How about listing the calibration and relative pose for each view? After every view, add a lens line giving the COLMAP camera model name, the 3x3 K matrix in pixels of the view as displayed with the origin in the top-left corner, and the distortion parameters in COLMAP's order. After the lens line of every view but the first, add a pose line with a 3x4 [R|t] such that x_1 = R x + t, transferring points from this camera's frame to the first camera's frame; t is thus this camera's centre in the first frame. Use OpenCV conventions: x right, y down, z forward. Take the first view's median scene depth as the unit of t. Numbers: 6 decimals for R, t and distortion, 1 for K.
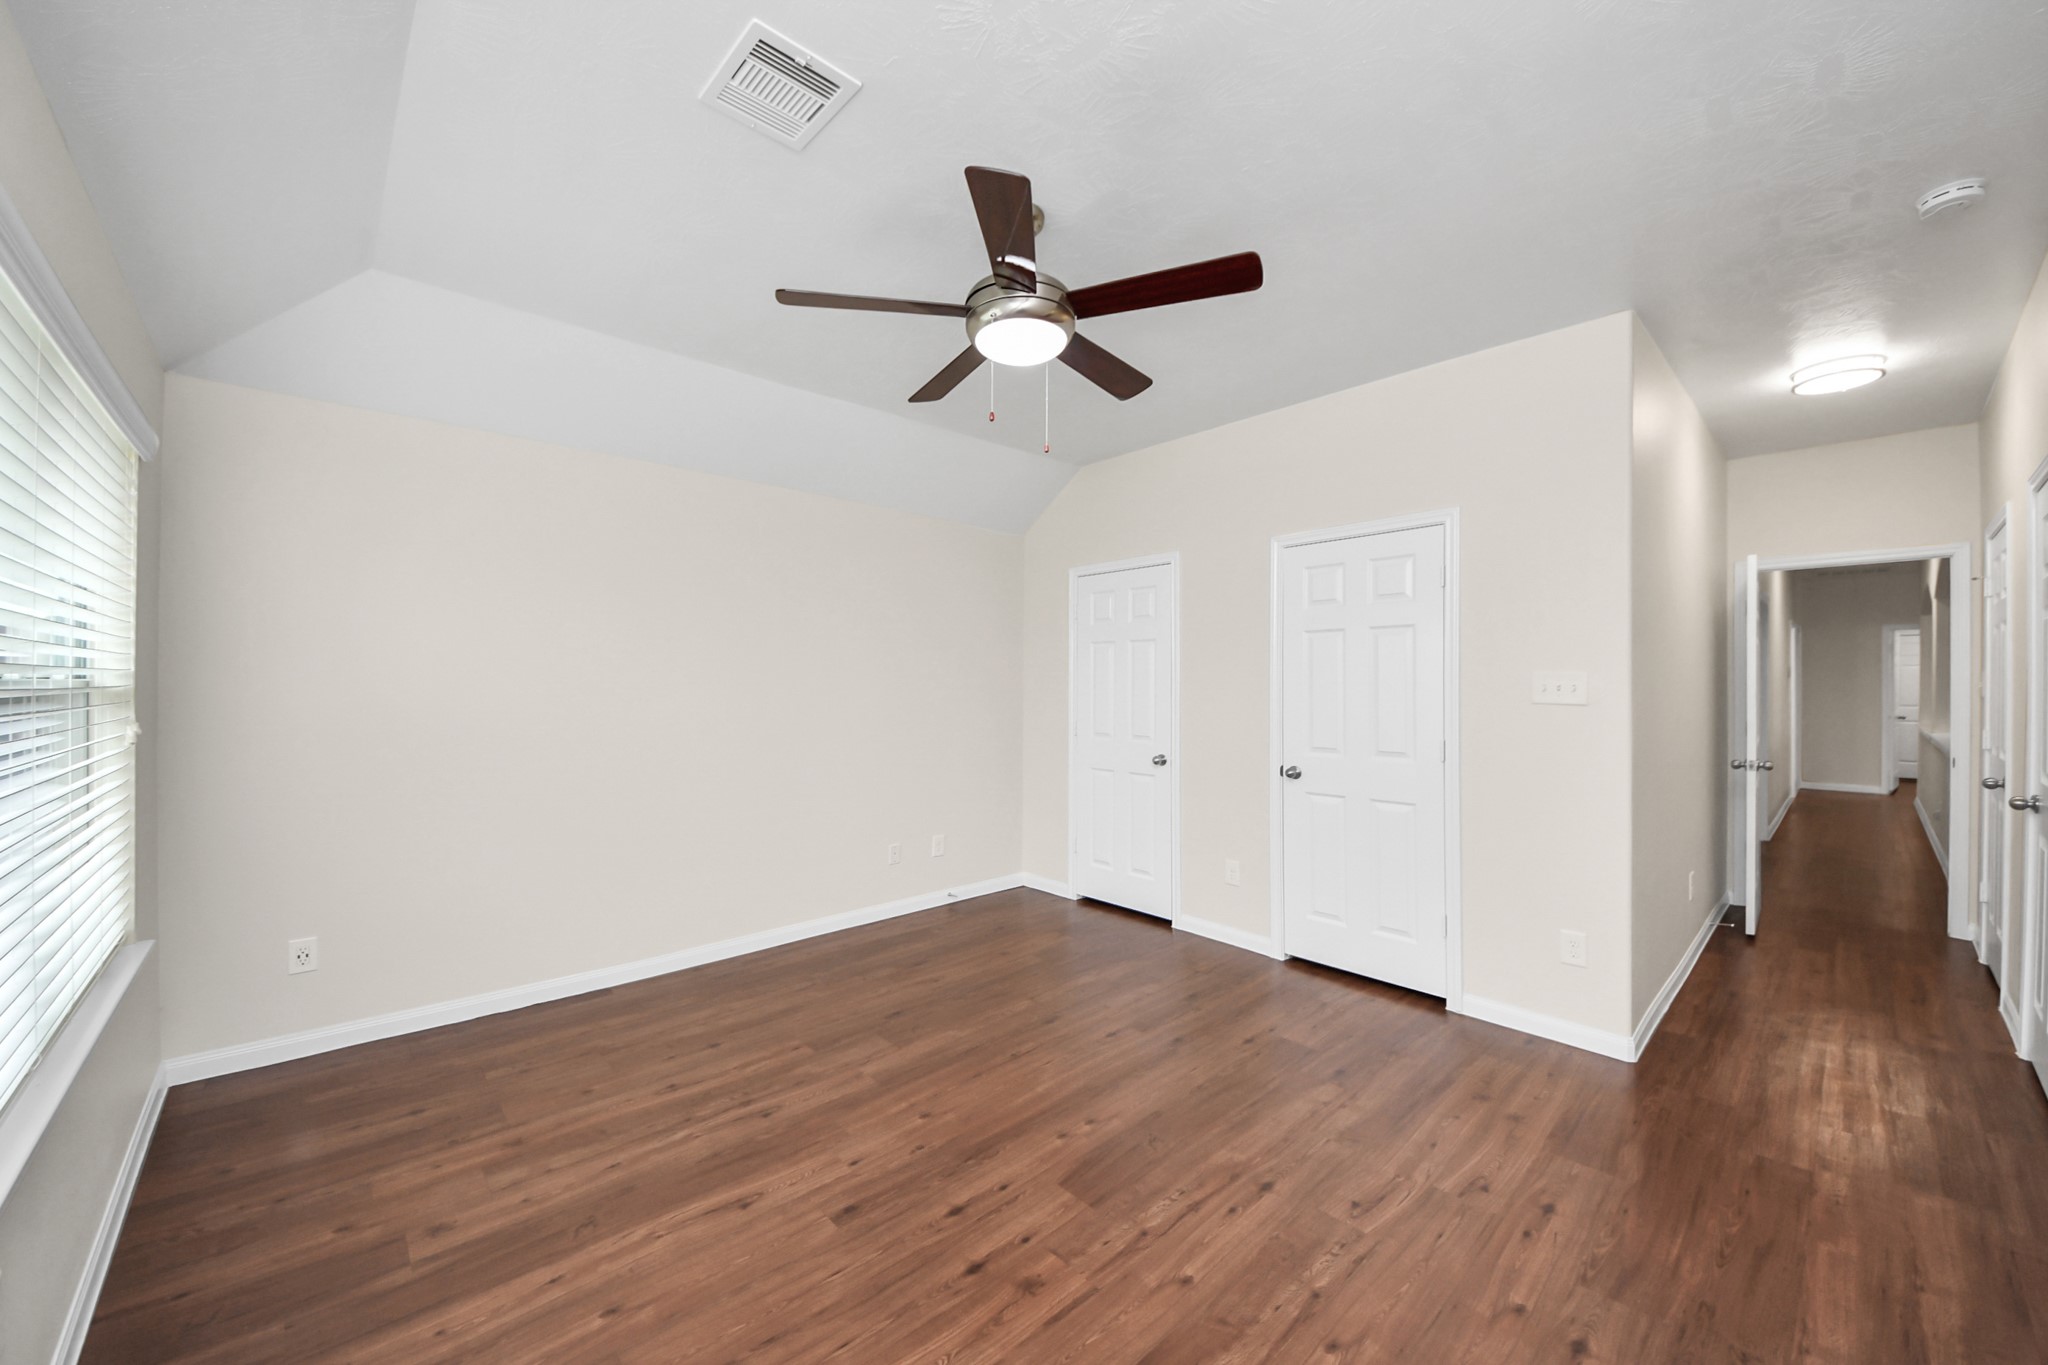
lens RADIAL K [[751.6, 0, 1024.0], [0, 751.6, 682.5], [0, 0, 1]] dist [0.031416, -0.023413]
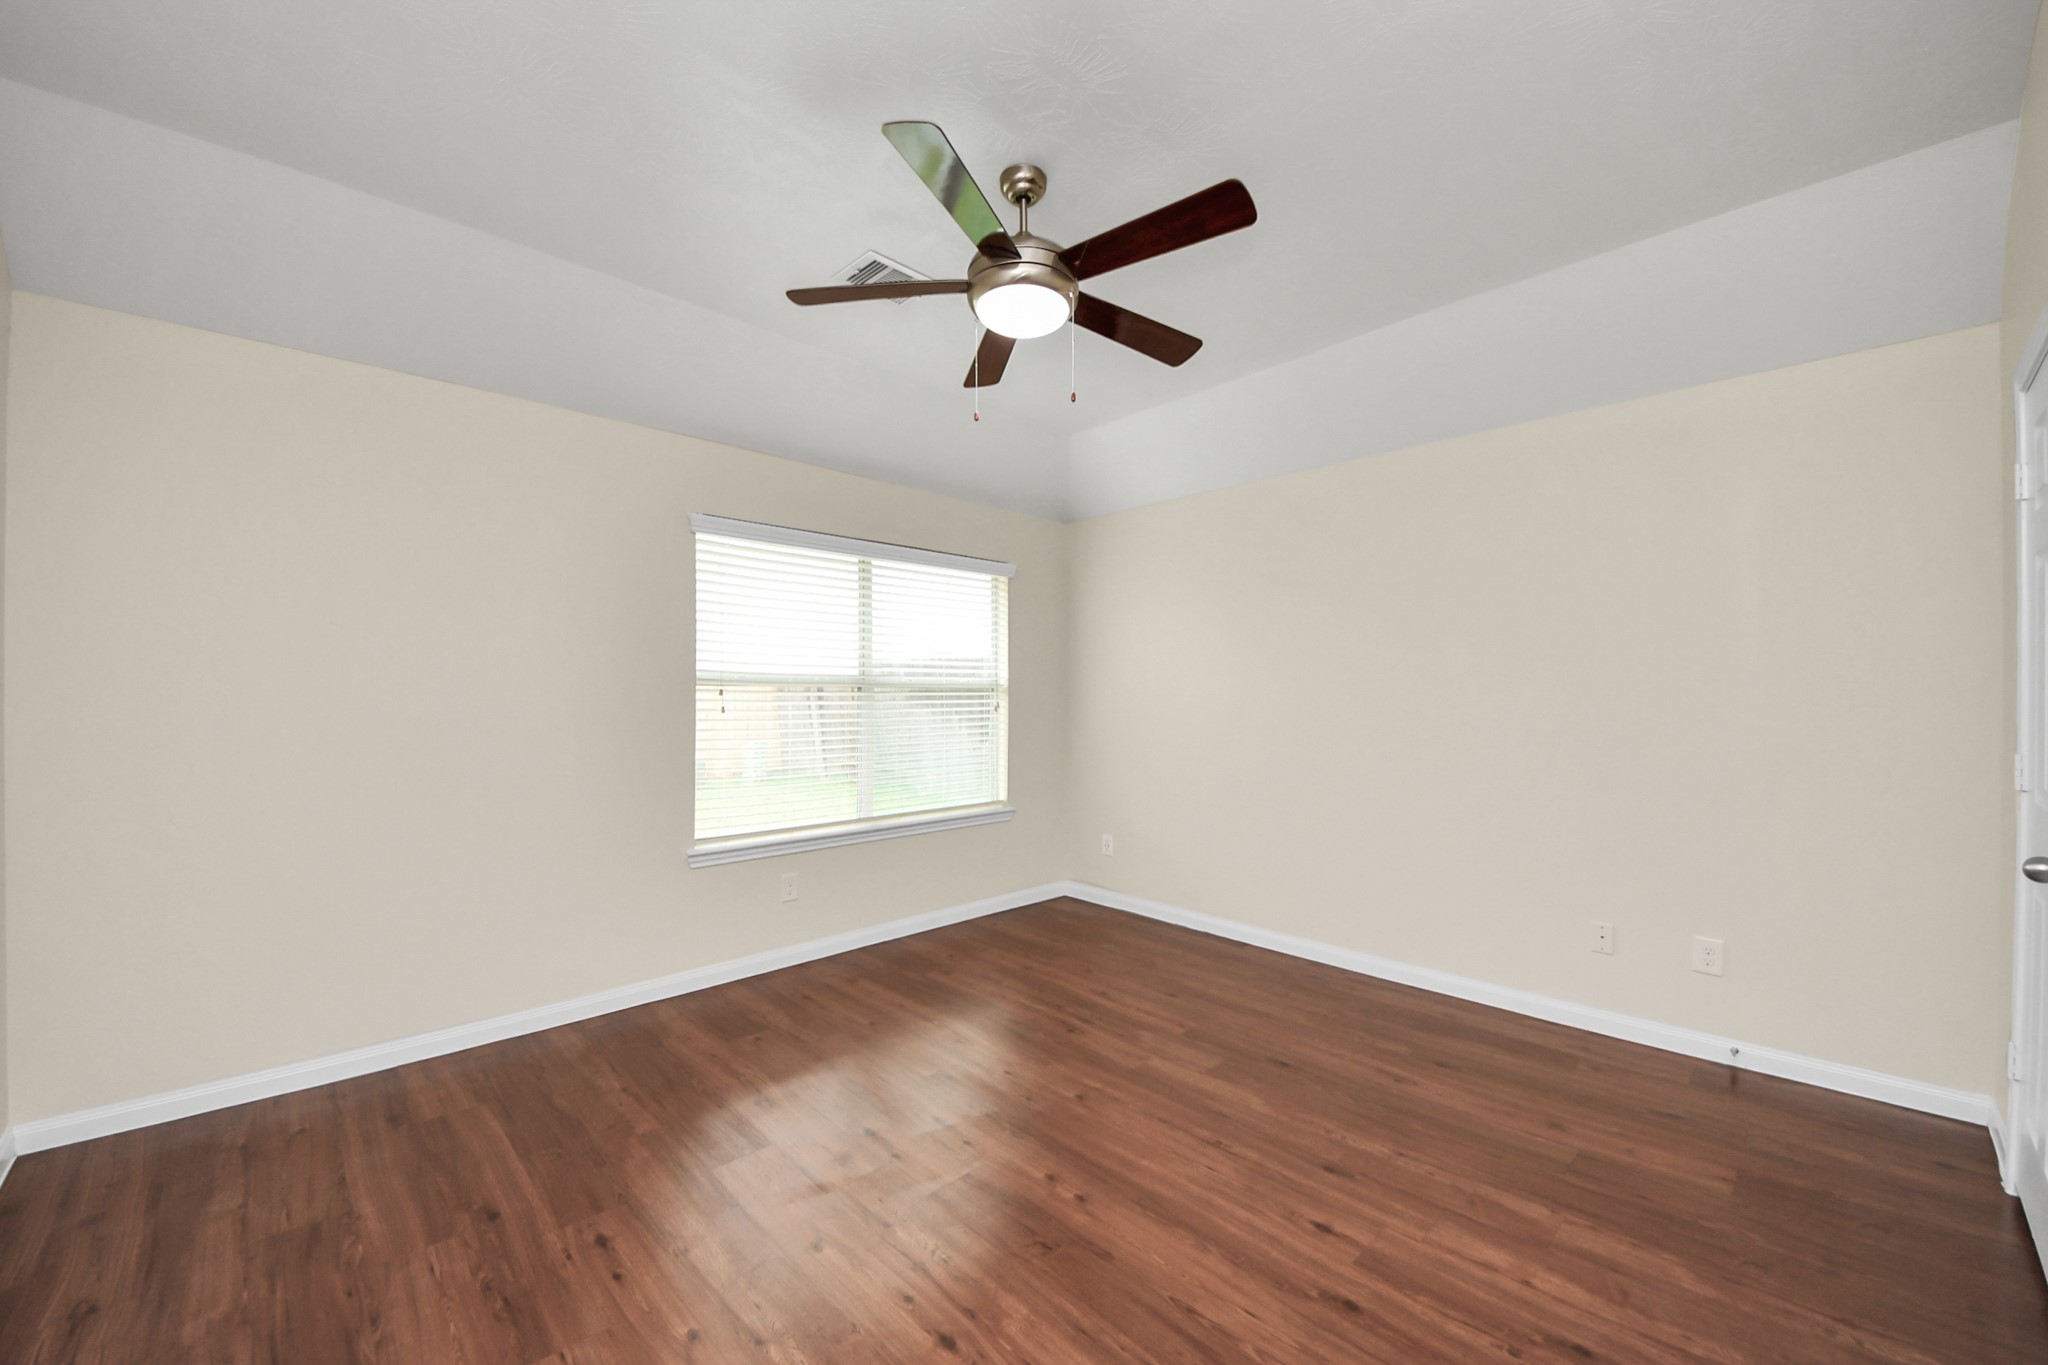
lens RADIAL K [[751.6, 0, 1024.0], [0, 751.6, 682.5], [0, 0, 1]] dist [0.031416, -0.023413]
pose [[0.061233, -0.013276, -0.998035, 0.748274], [-0.002933, 0.999905, -0.013481, 0.016435], [0.998119, 0.003753, 0.061188, 0.711289]]
